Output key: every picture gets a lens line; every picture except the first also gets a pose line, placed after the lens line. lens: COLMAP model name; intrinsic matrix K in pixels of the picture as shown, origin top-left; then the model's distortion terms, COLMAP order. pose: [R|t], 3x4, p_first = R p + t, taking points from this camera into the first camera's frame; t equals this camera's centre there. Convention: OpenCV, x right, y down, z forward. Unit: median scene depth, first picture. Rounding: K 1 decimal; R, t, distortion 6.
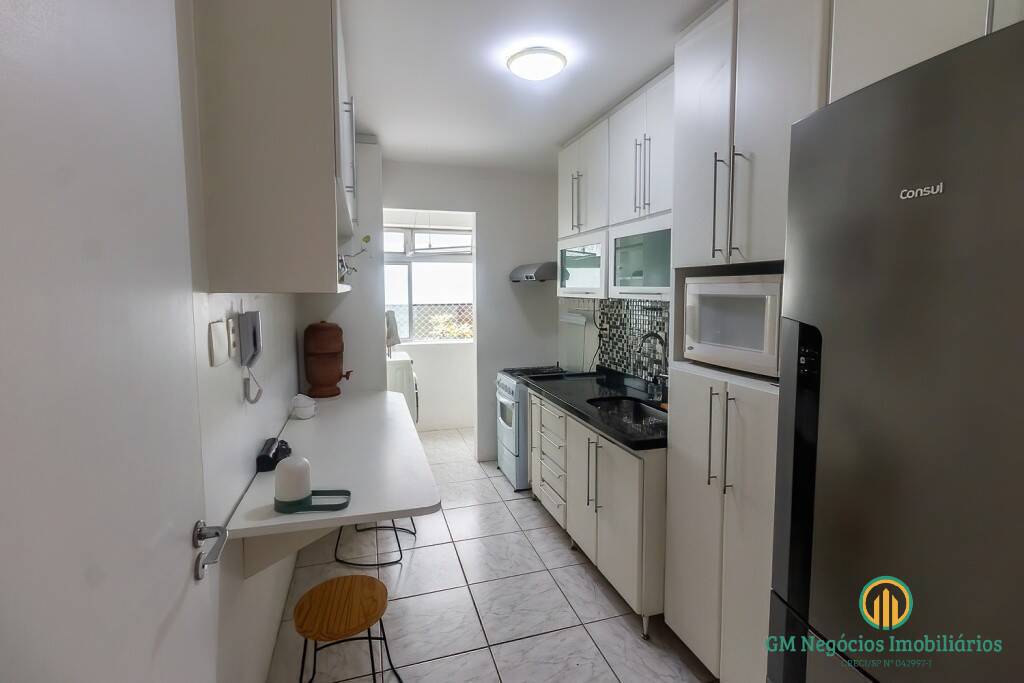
lens RADIAL K [[480.0, 0, 511.8], [0, 480.0, 326.7], [0, 0, 1]] dist [-0.002012, -0.000102]
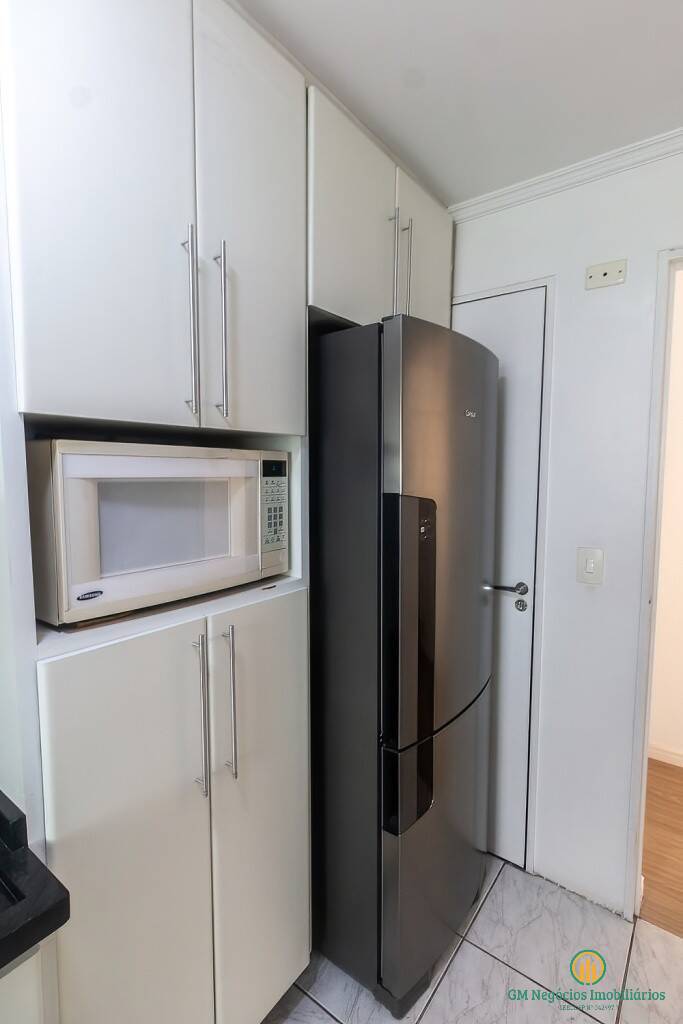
lens RADIAL K [[485.9, 0, 349.8], [0, 485.9, 510.7], [0, 0, 1]] dist [-0.000814, 0.000275]
pose [[-0.590931, -0.058761, 0.804579, -0.078235], [0.063794, 0.990817, 0.119217, -0.041010], [-0.804195, 0.121776, -0.581756, 0.576832]]
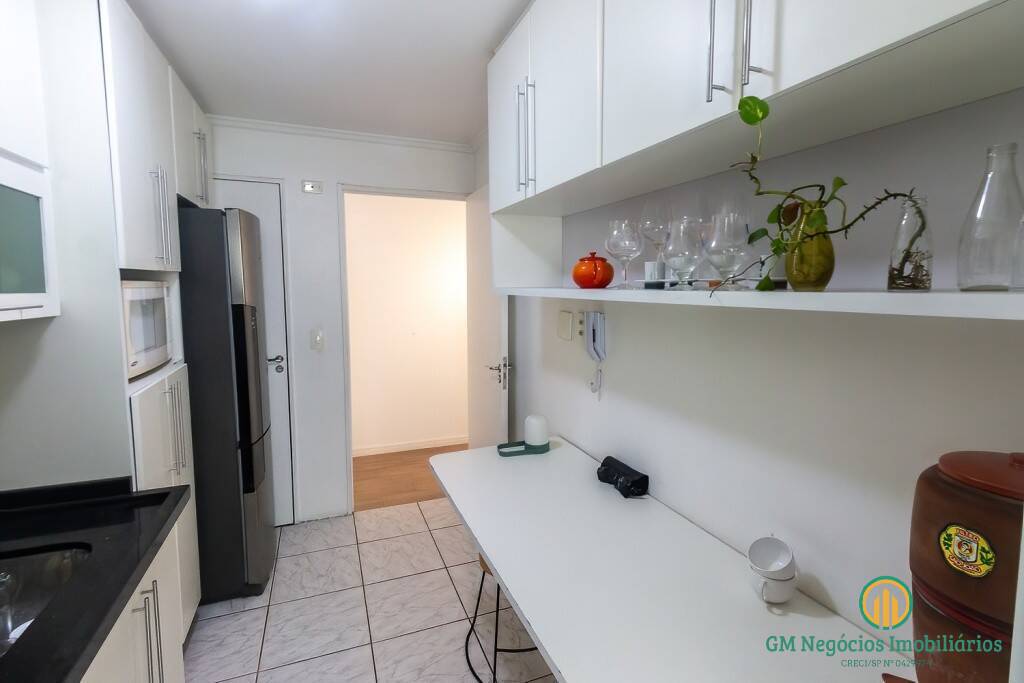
lens RADIAL K [[485.9, 0, 515.8], [0, 485.9, 330.9], [0, 0, 1]] dist [-0.000814, 0.000275]
pose [[-0.996367, 0.012986, -0.084171, -0.128750], [-0.002110, 0.984240, 0.176823, -0.092507], [0.085141, 0.176358, -0.980637, 1.039312]]
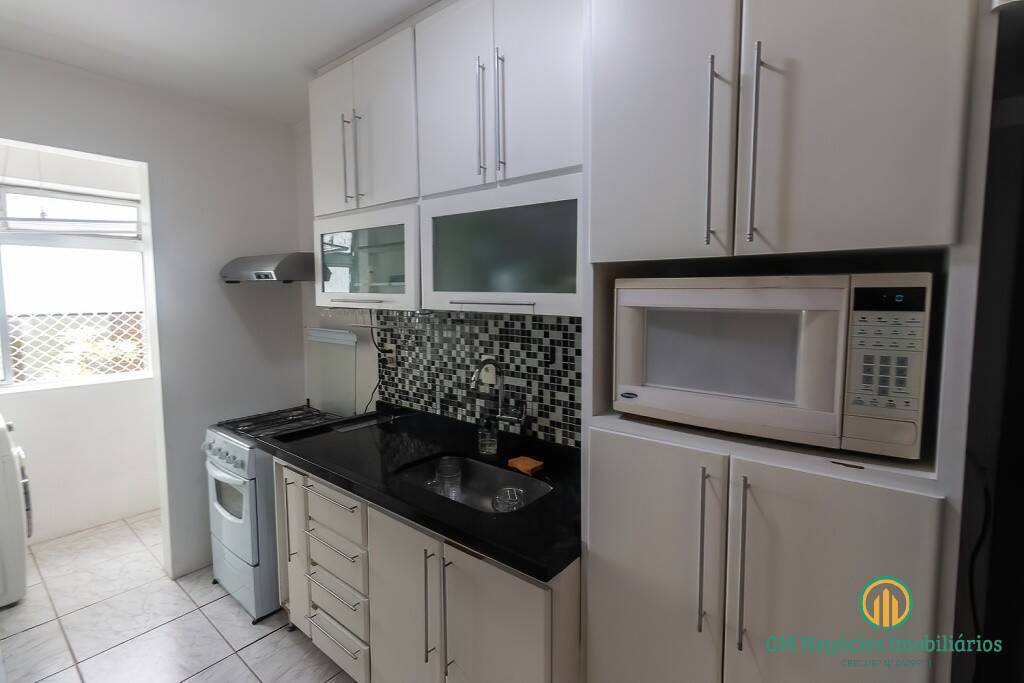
lens RADIAL K [[482.0, 0, 521.9], [0, 482.0, 330.7], [0, 0, 1]] dist [0.002817, 0.000423]
pose [[0.828092, -0.042950, 0.558944, -0.041808], [0.041924, 0.999013, 0.014654, -0.028084], [-0.559022, 0.011299, 0.829076, 0.309577]]
